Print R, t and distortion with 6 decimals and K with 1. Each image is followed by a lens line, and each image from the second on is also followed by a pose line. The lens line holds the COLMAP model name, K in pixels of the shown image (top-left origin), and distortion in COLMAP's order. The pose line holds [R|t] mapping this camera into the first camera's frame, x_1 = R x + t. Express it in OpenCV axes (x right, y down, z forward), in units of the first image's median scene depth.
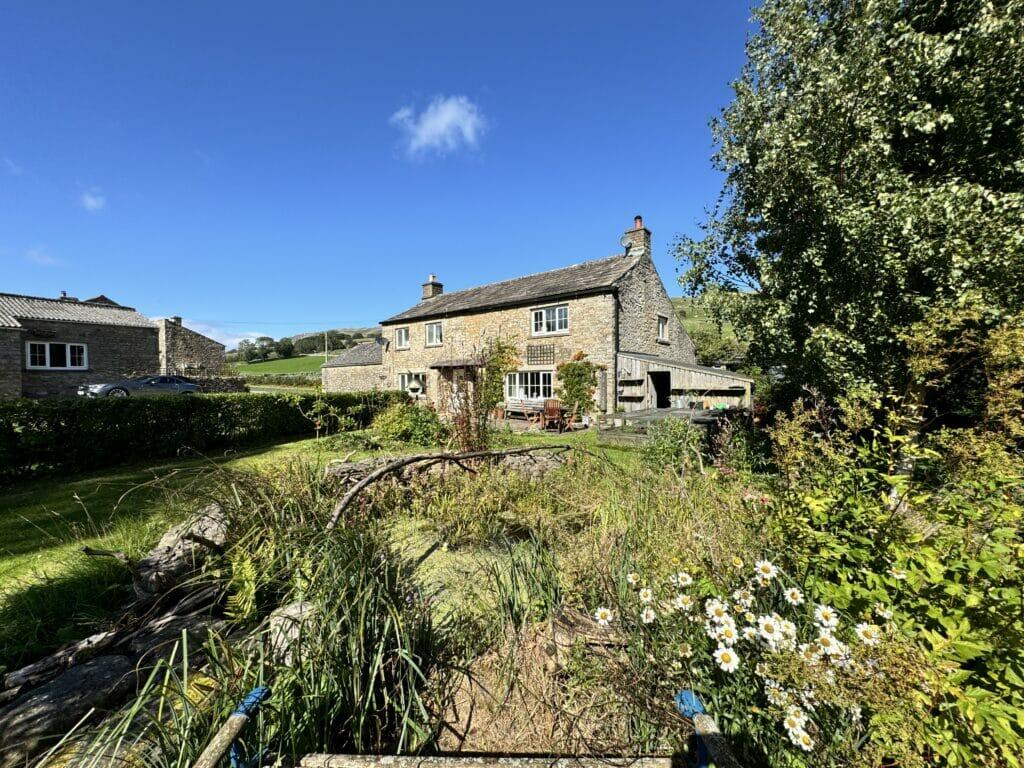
lens RADIAL K [[408.4, 0, 514.5], [0, 408.4, 383.1], [0, 0, 1]] dist [-0.001787, -0.000311]
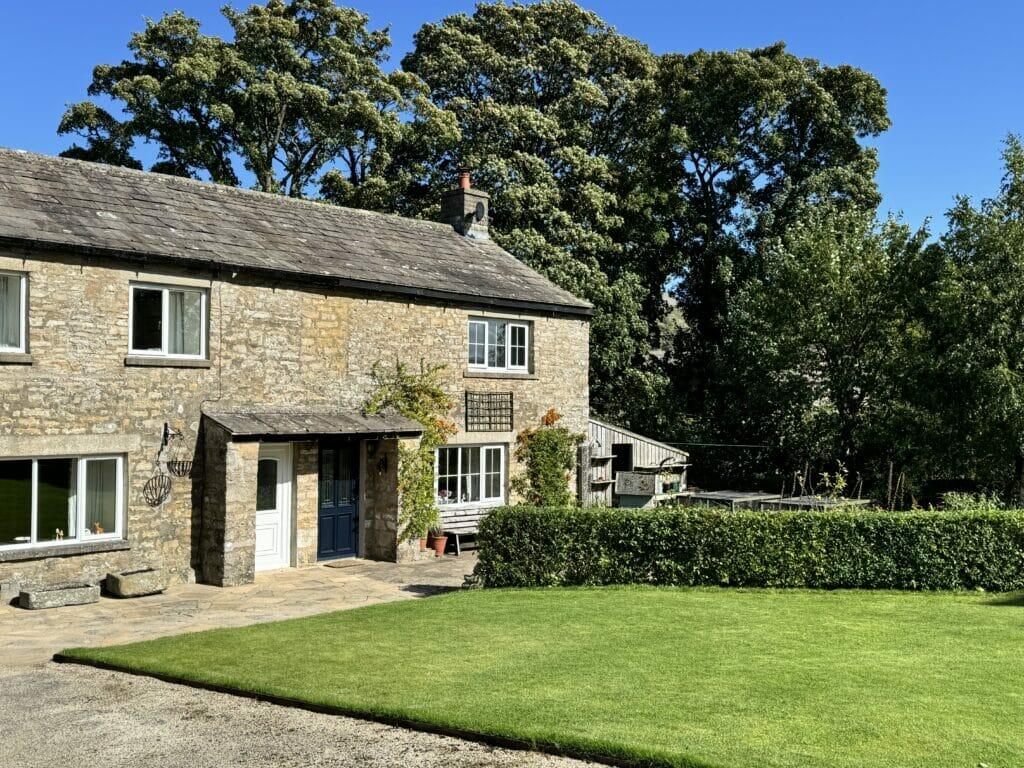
lens RADIAL K [[1040.3, 0, 512.5], [0, 1040.3, 384.9], [0, 0, 1]] dist [0.023913, 0.000000]
pose [[0.038885, 0.040399, 0.998427, -1.174271], [0.020695, 0.998936, -0.041226, -0.048596], [-0.999029, 0.022266, 0.038008, 0.906993]]
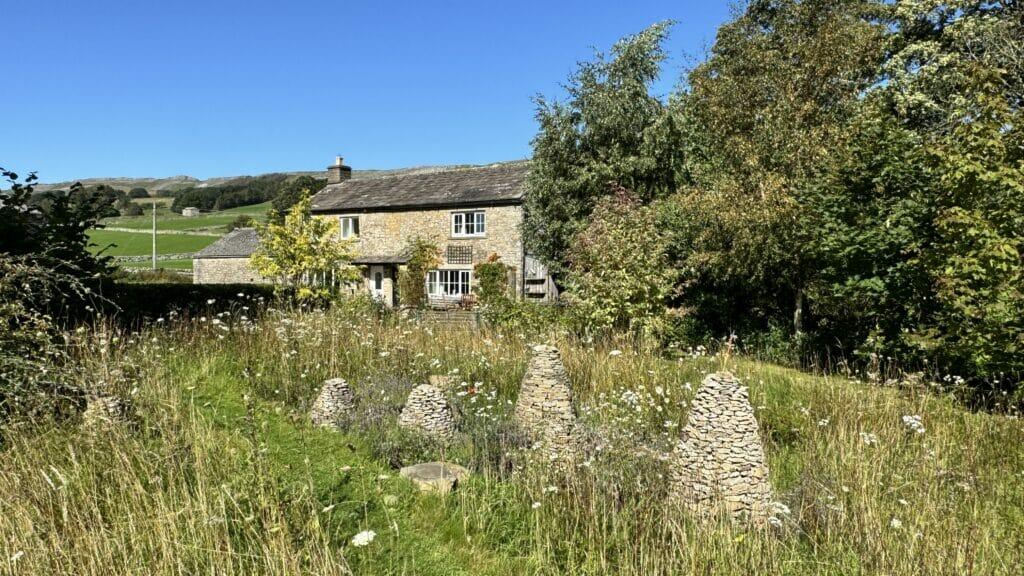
lens RADIAL K [[668.6, 0, 509.5], [0, 668.6, 289.2], [0, 0, 1]] dist [0.000685, 0.000037]
pose [[0.990962, 0.014244, 0.133386, -0.040712], [-0.015548, 0.999841, 0.008741, 0.004393], [-0.133241, -0.010735, 0.991026, -0.773005]]
